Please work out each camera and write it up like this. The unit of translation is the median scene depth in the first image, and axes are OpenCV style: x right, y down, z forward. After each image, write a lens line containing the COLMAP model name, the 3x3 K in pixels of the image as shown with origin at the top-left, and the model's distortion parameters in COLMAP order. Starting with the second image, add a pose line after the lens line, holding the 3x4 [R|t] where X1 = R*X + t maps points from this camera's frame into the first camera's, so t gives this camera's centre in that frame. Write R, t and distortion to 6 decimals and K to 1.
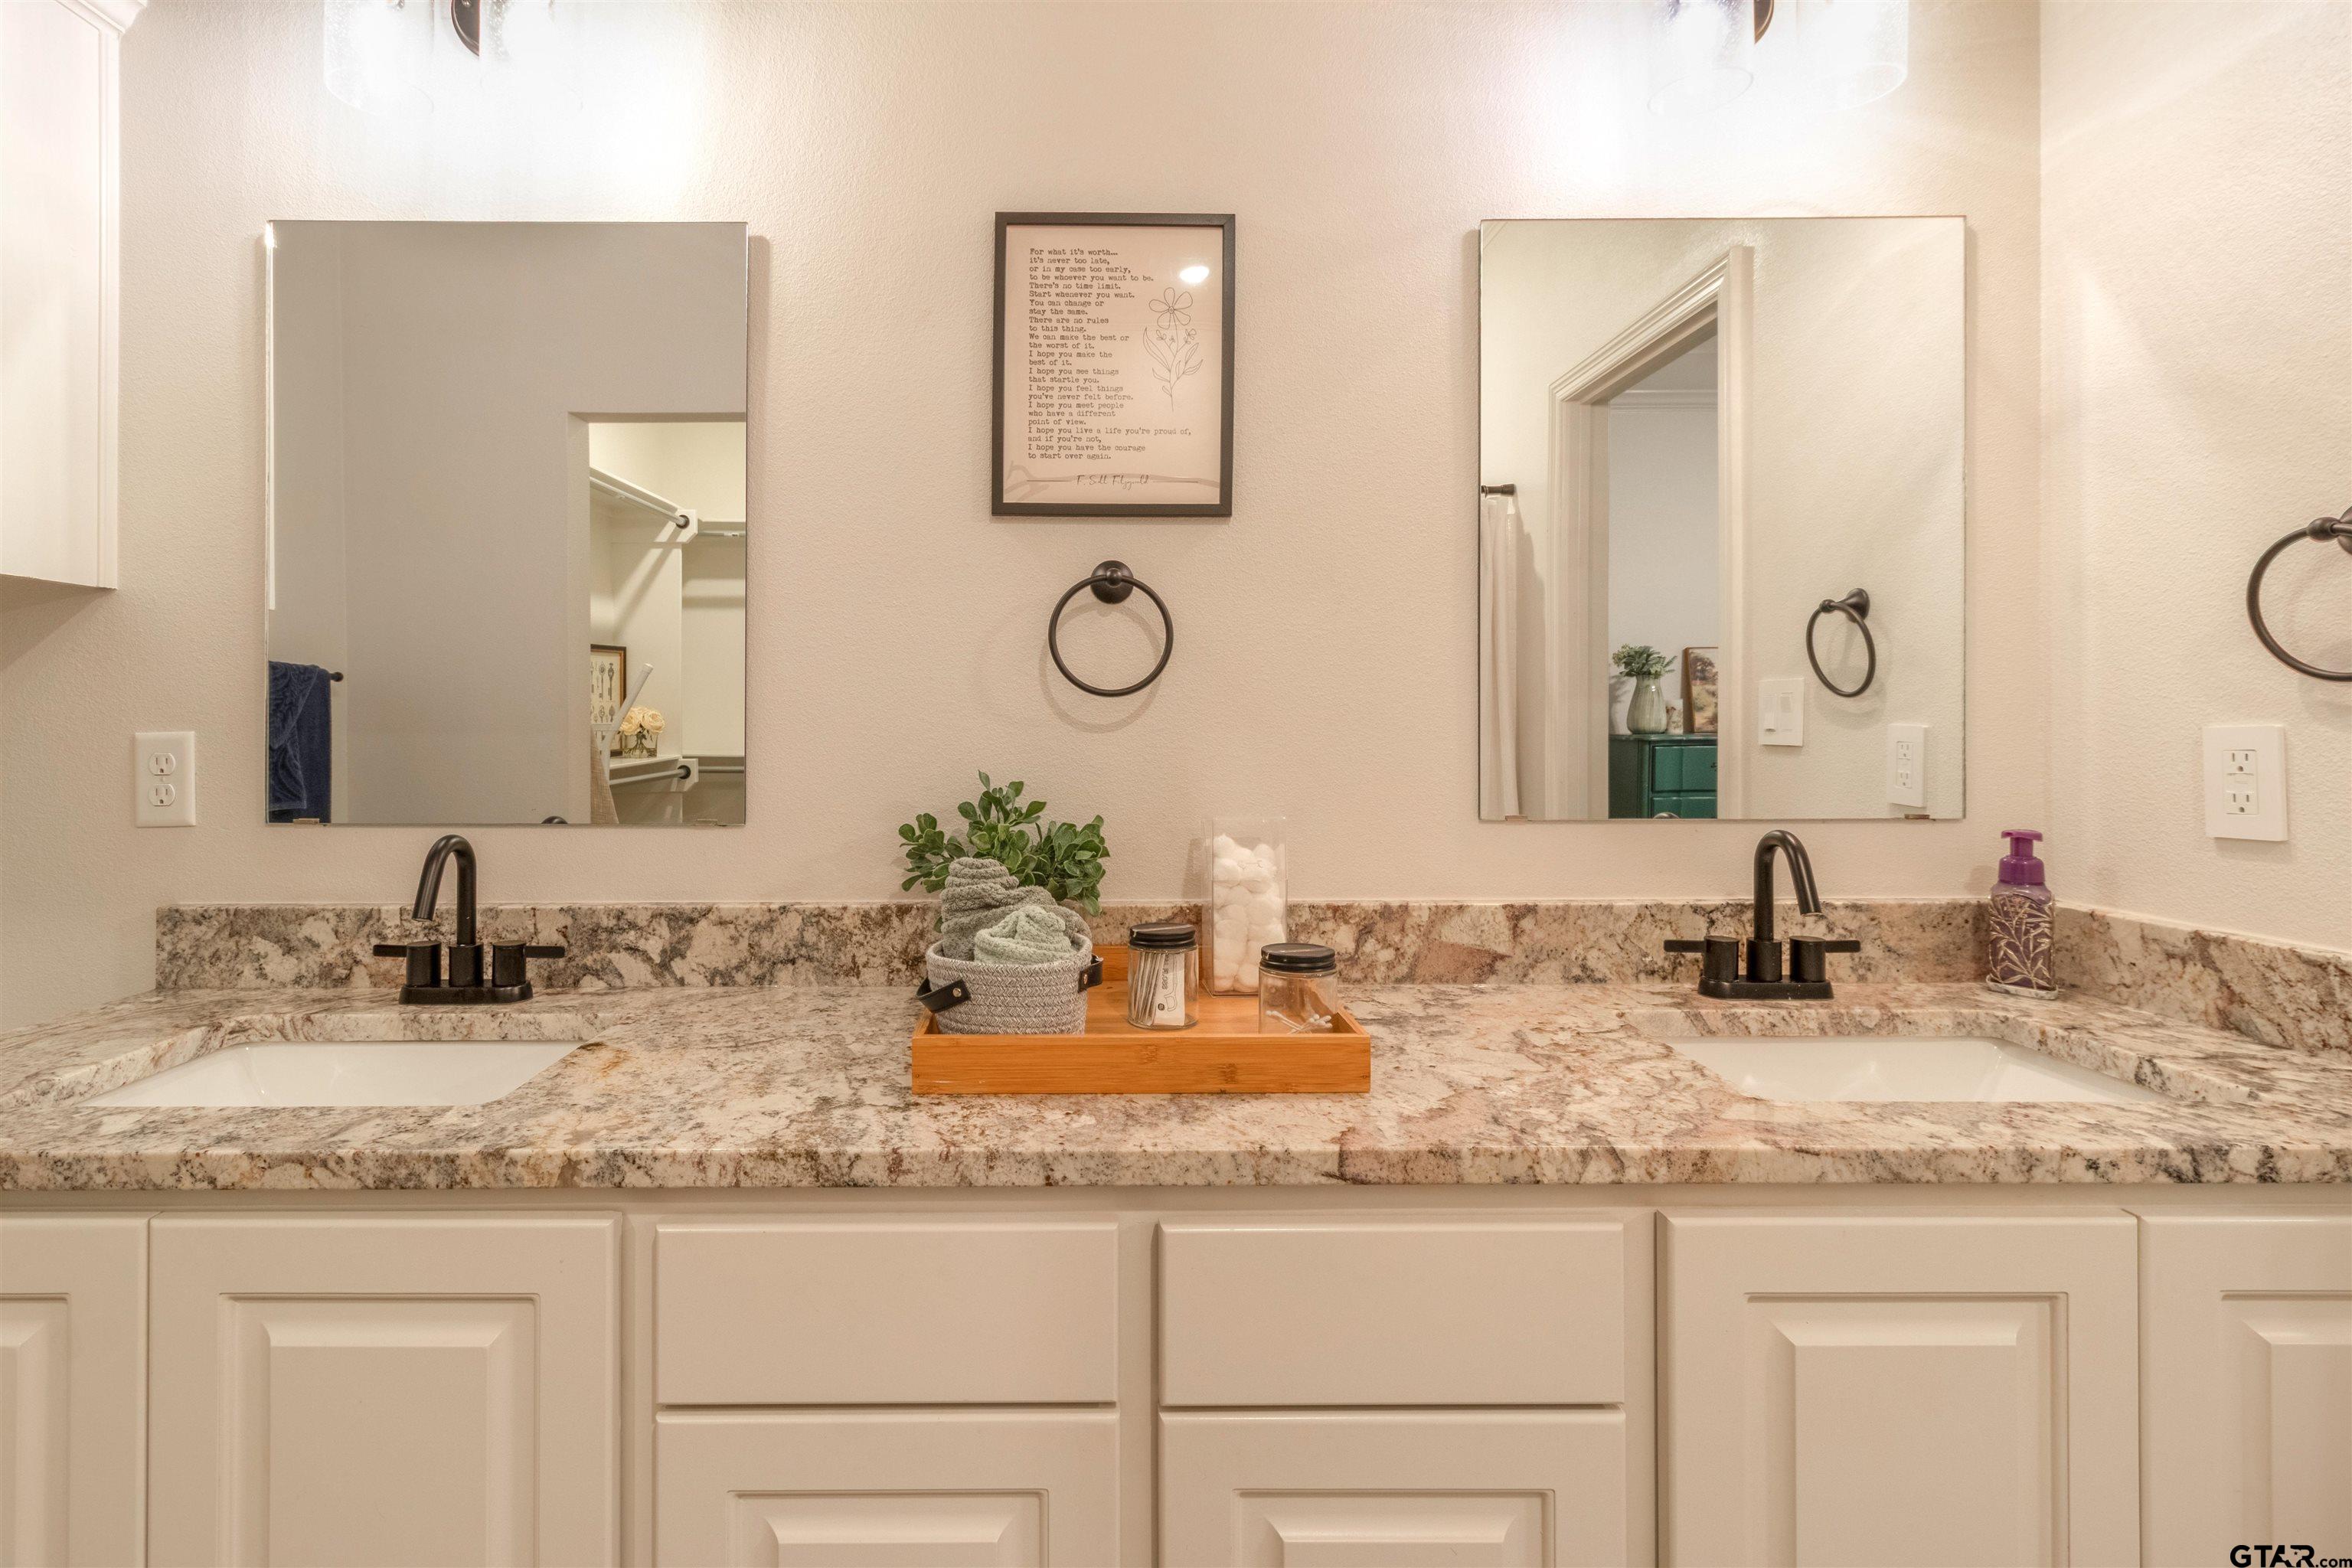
lens RADIAL K [[1114.2, 0, 1191.9], [0, 1114.2, 732.3], [0, 0, 1]] dist [-0.001231, -0.000199]
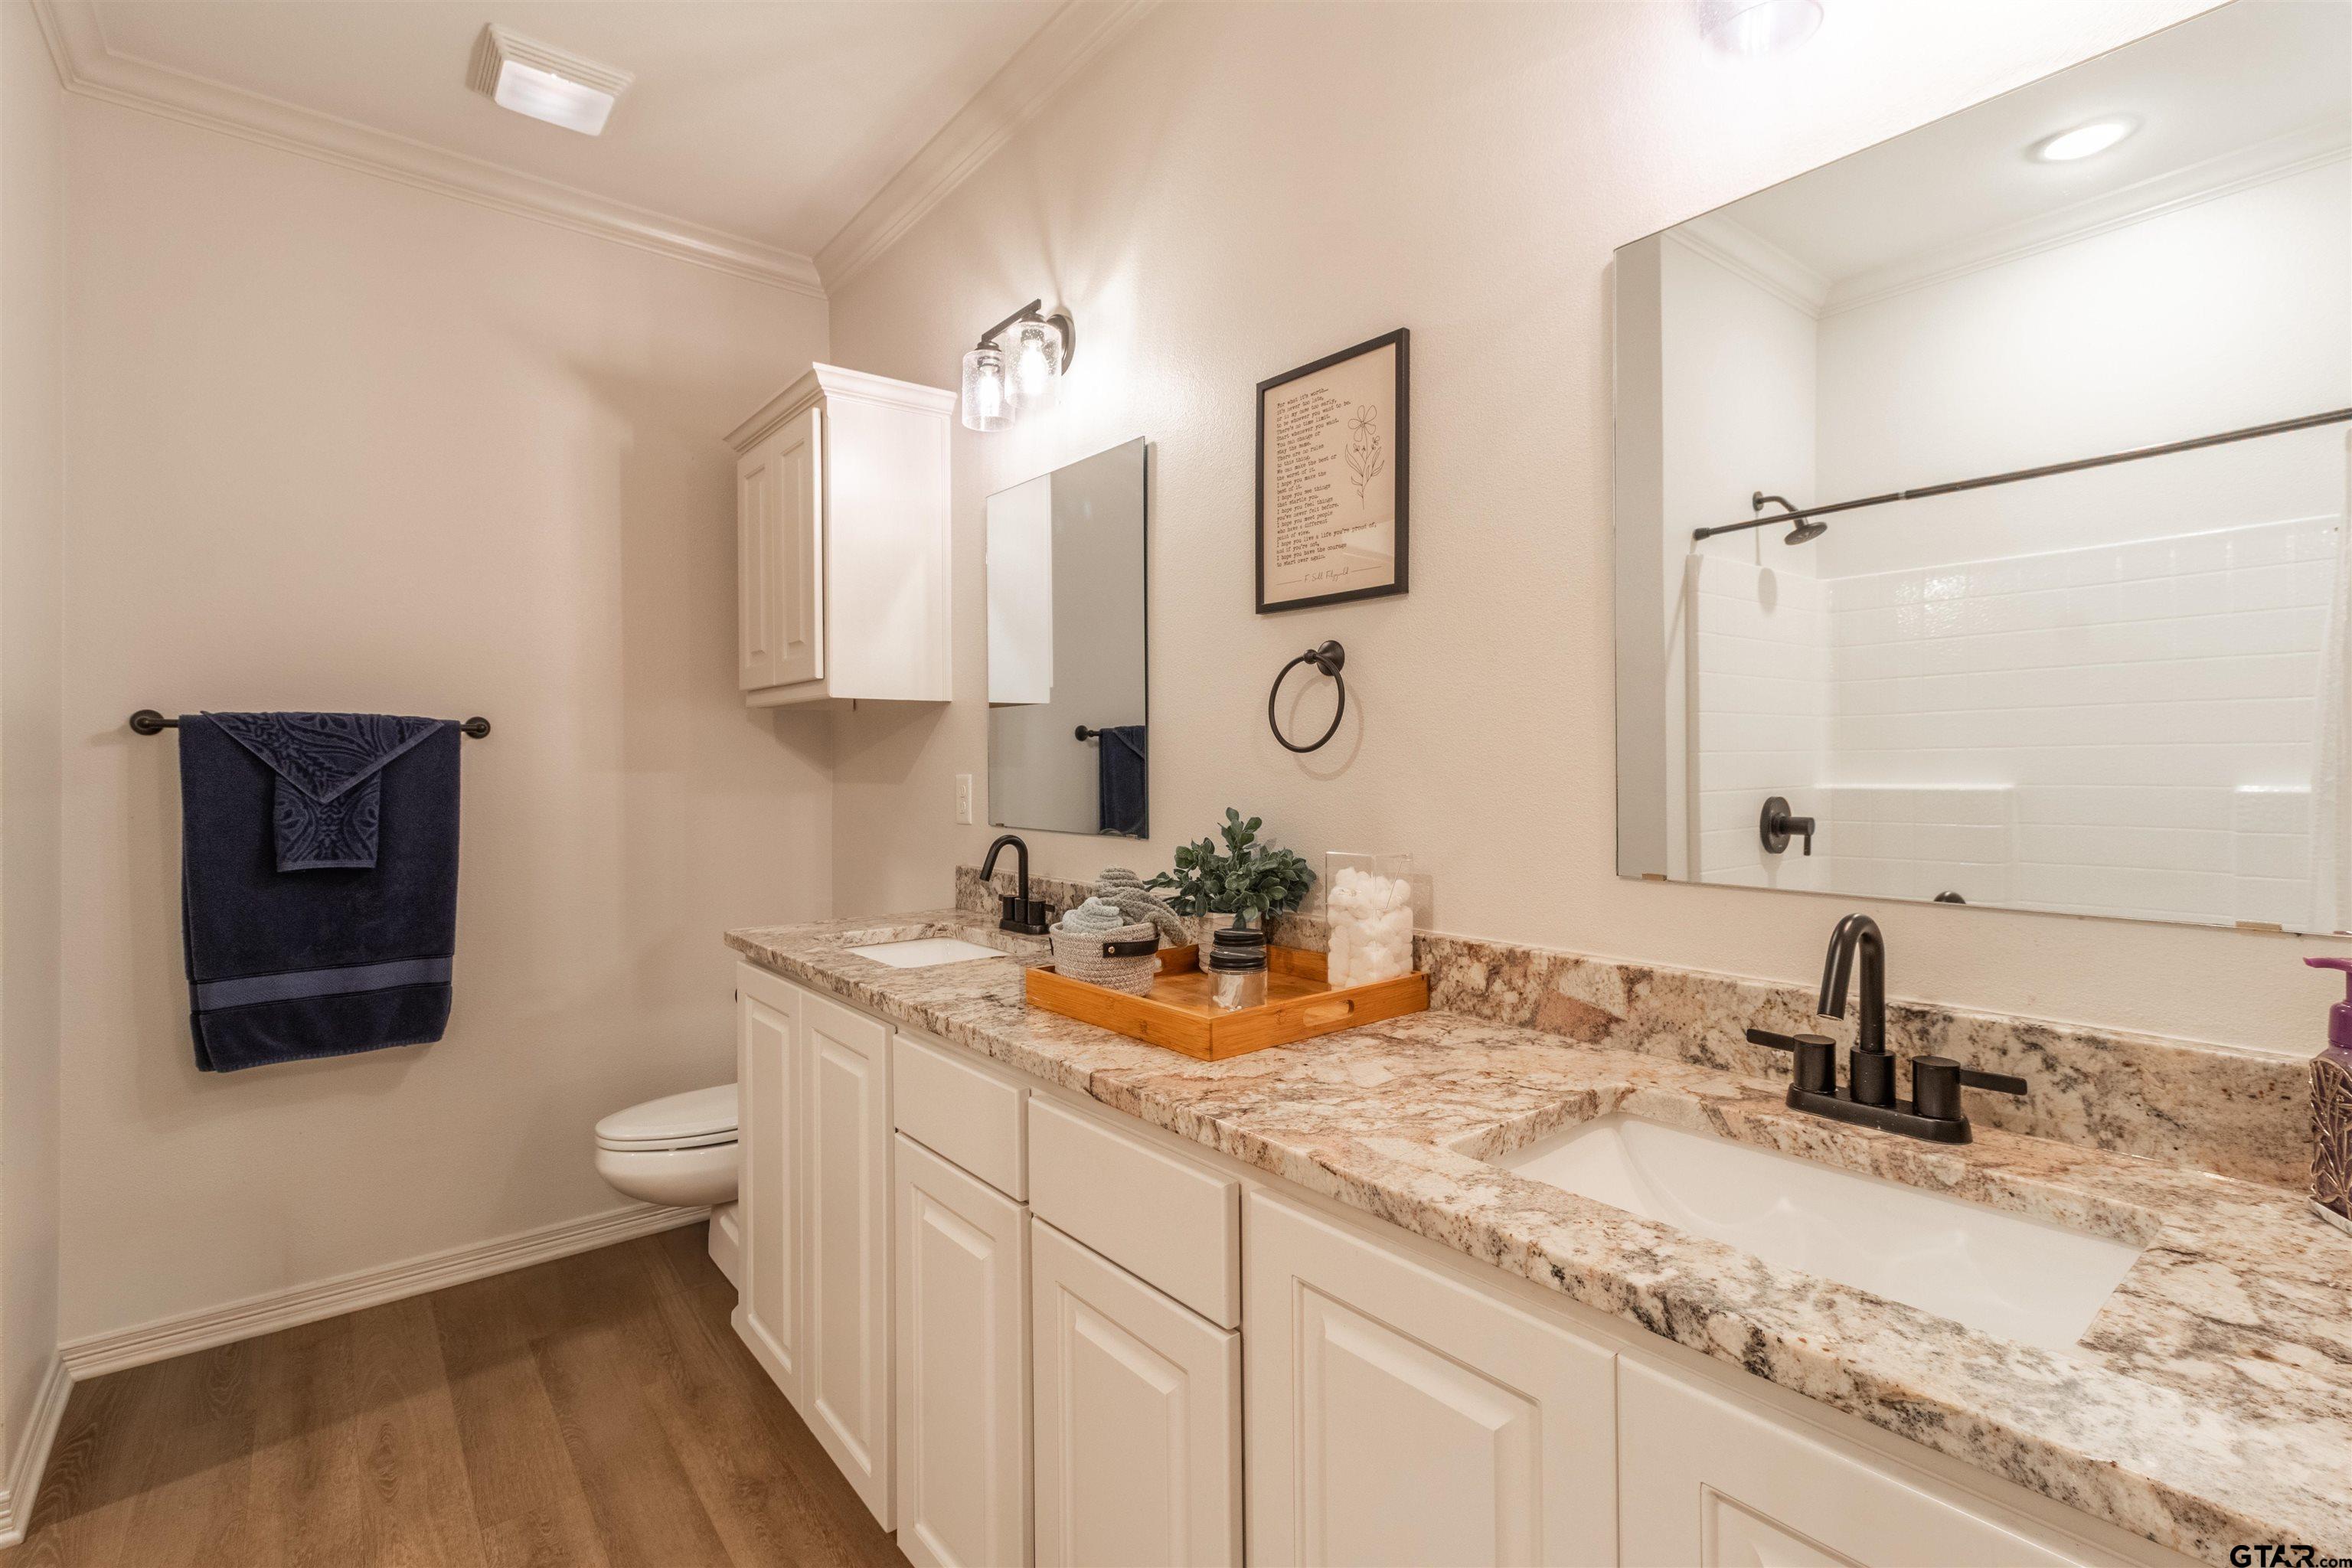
lens RADIAL K [[1114.2, 0, 1191.1], [0, 1114.2, 765.5], [0, 0, 1]] dist [-0.001231, -0.000199]
pose [[0.628683, 0.003826, -0.777652, 0.795490], [-0.003607, 0.999991, 0.002004, -0.017810], [0.777653, 0.001545, 0.628691, 0.111788]]
